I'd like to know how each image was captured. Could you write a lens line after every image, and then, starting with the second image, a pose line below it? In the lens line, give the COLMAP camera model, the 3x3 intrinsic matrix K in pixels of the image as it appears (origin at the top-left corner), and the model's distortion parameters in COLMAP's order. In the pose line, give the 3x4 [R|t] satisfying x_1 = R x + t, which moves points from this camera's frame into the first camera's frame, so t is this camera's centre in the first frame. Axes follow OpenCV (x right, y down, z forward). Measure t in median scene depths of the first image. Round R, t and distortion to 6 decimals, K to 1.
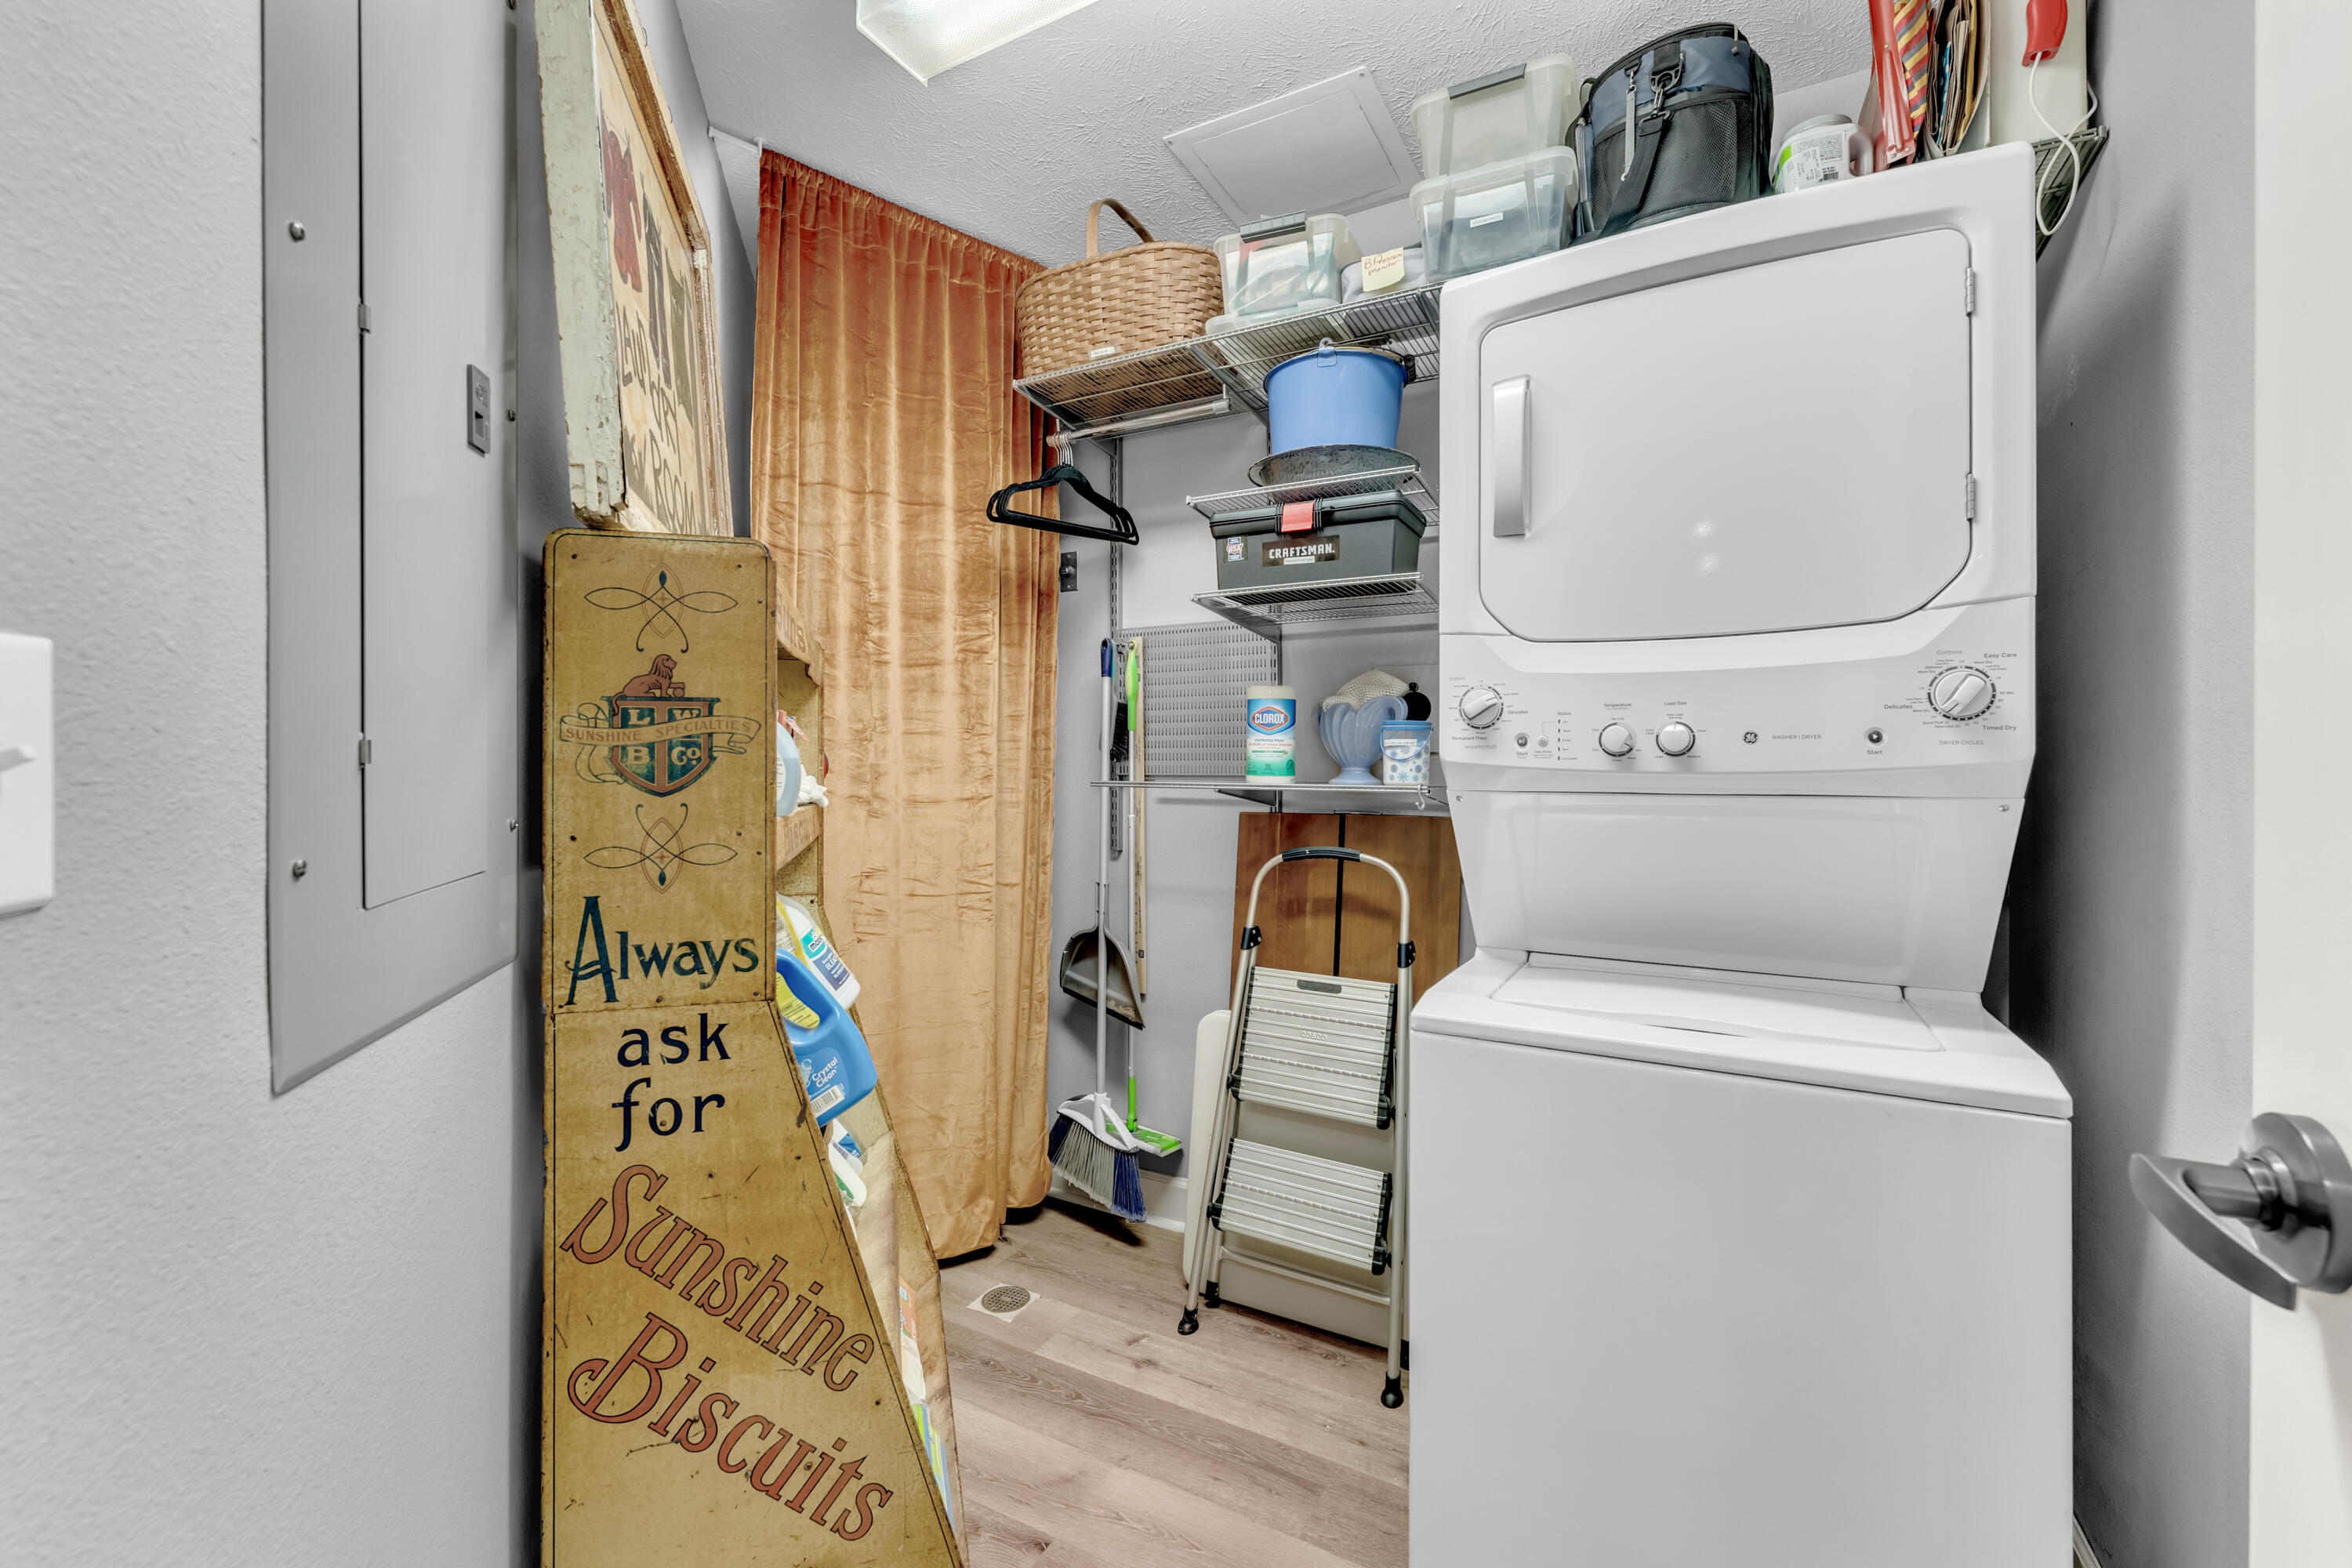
lens RADIAL K [[931.9, 0, 1181.3], [0, 931.9, 770.9], [0, 0, 1]] dist [-0.002188, -0.000348]
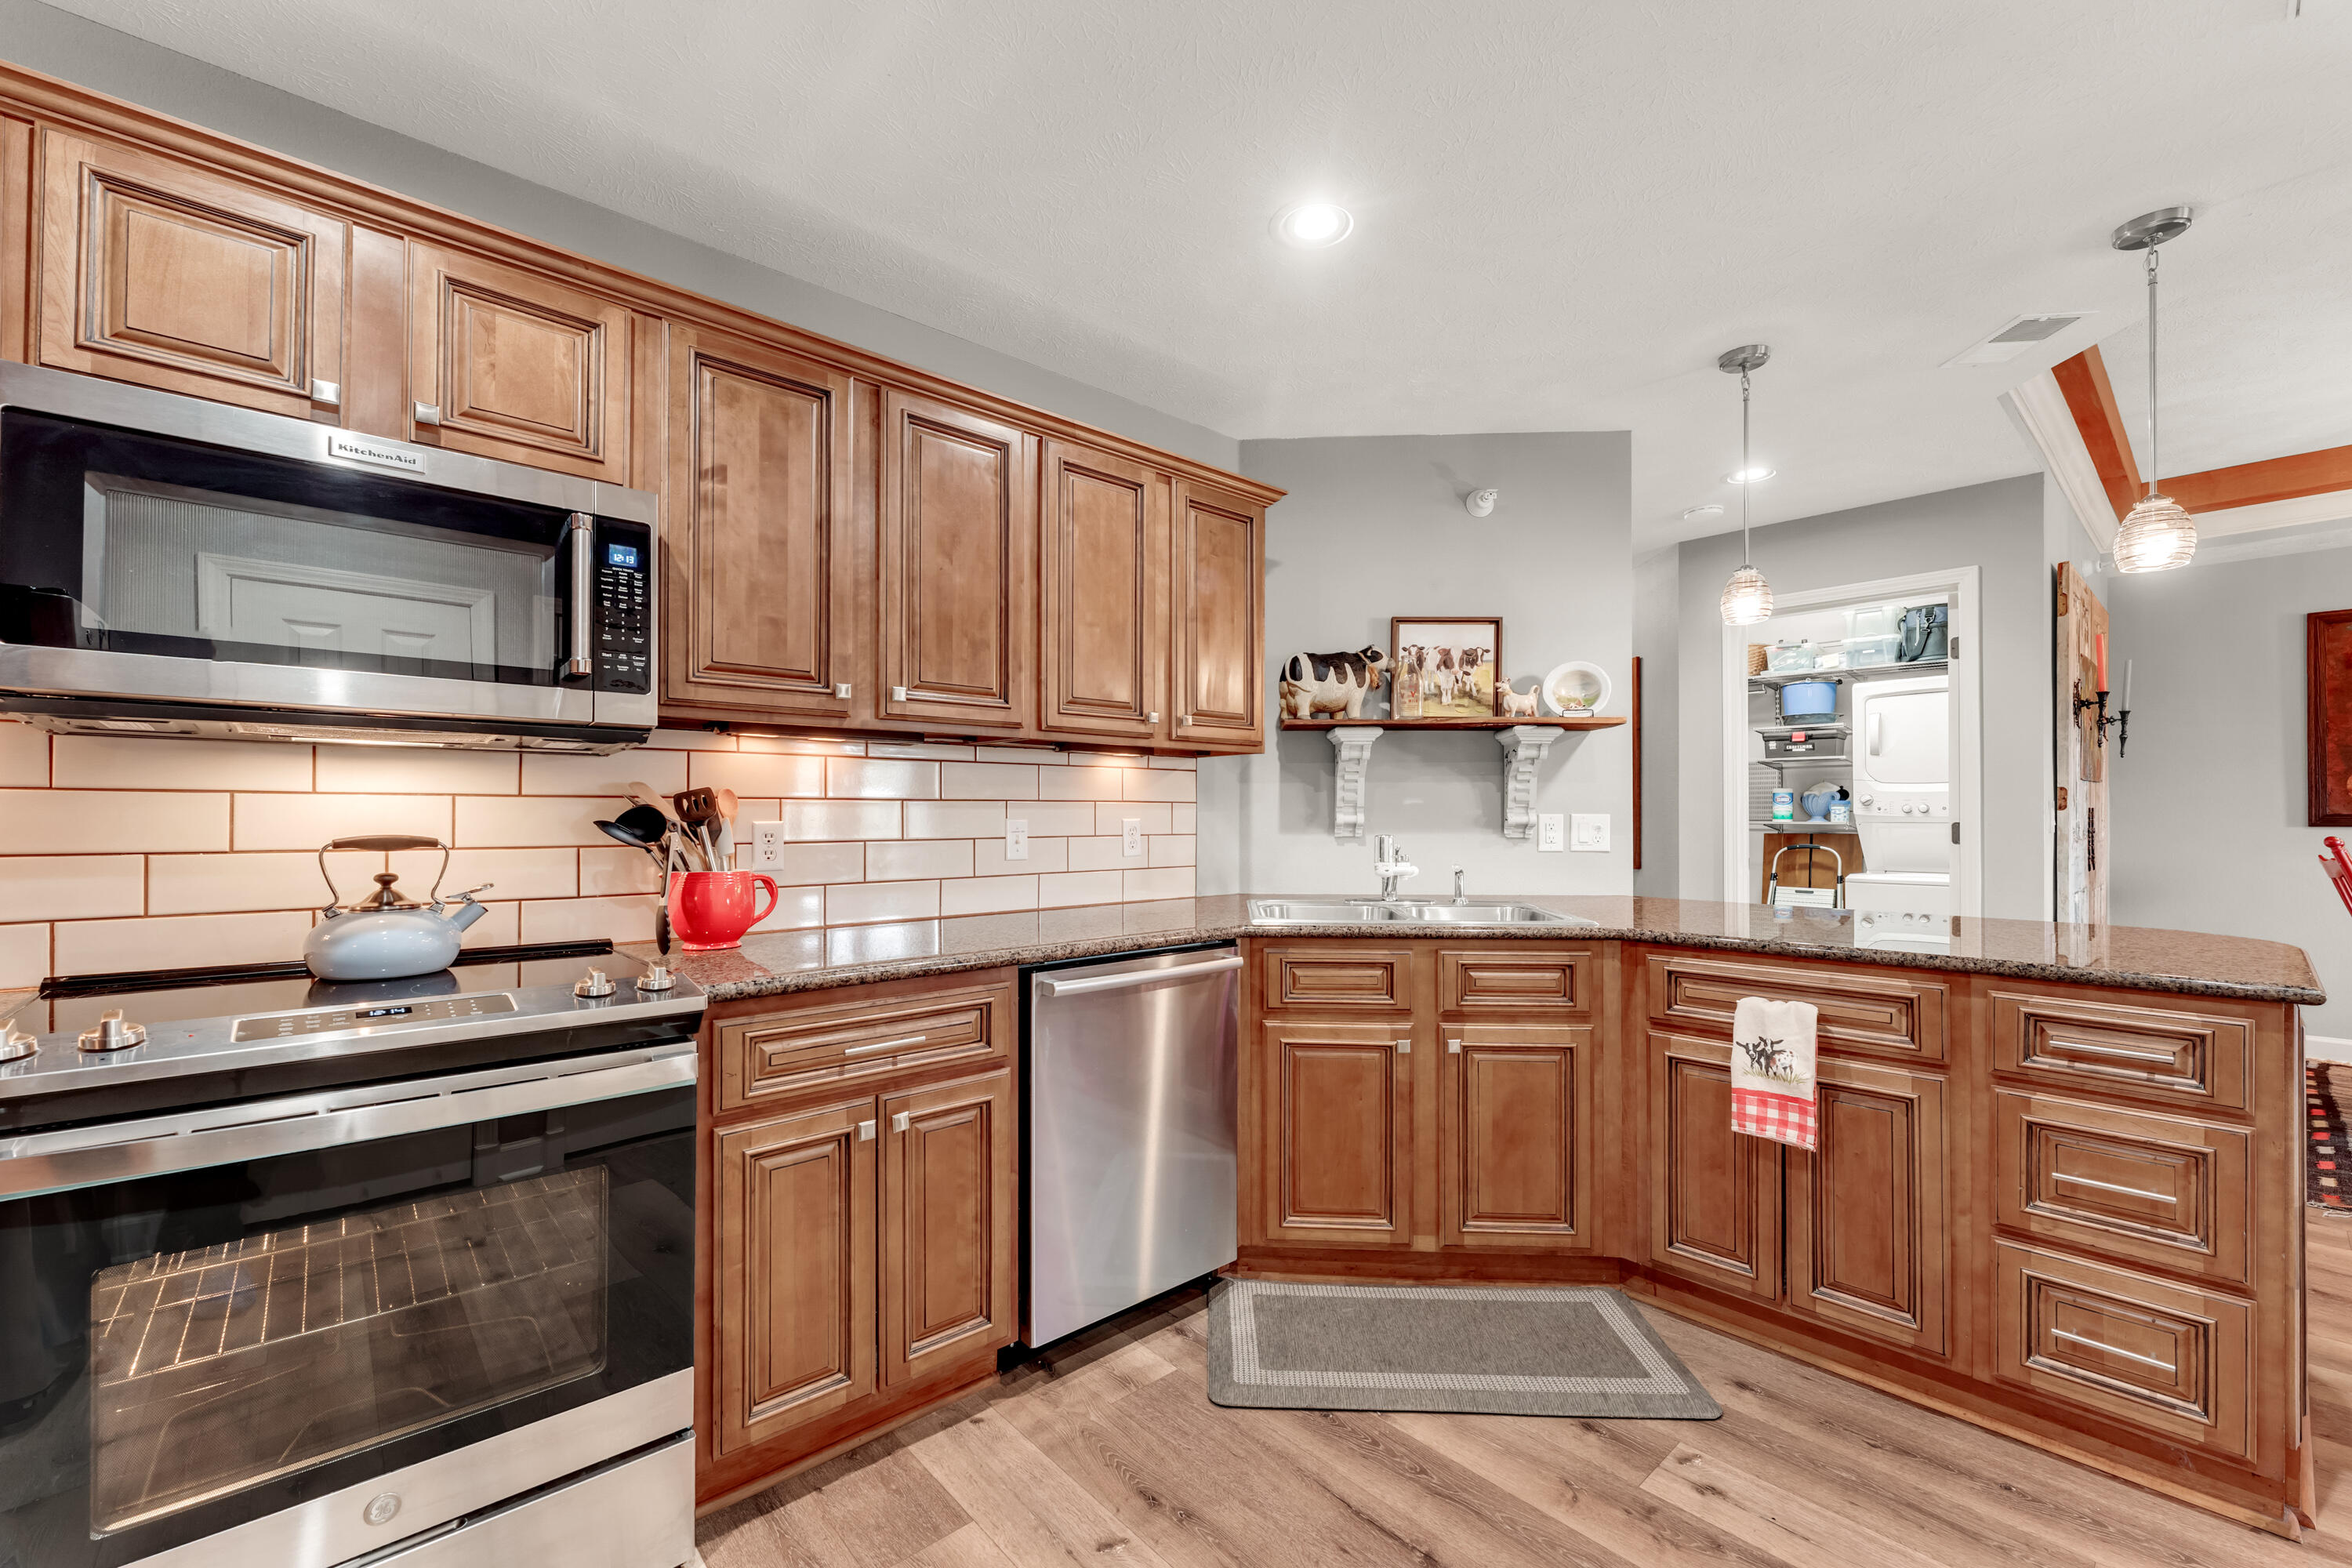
lens RADIAL K [[931.9, 0, 1170.8], [0, 931.9, 799.0], [0, 0, 1]] dist [-0.002188, -0.000348]
pose [[0.931700, 0.000014, -0.363228, -0.643904], [-0.009490, 0.999660, -0.024305, 0.031676], [0.363104, 0.026092, 0.931383, -2.445522]]
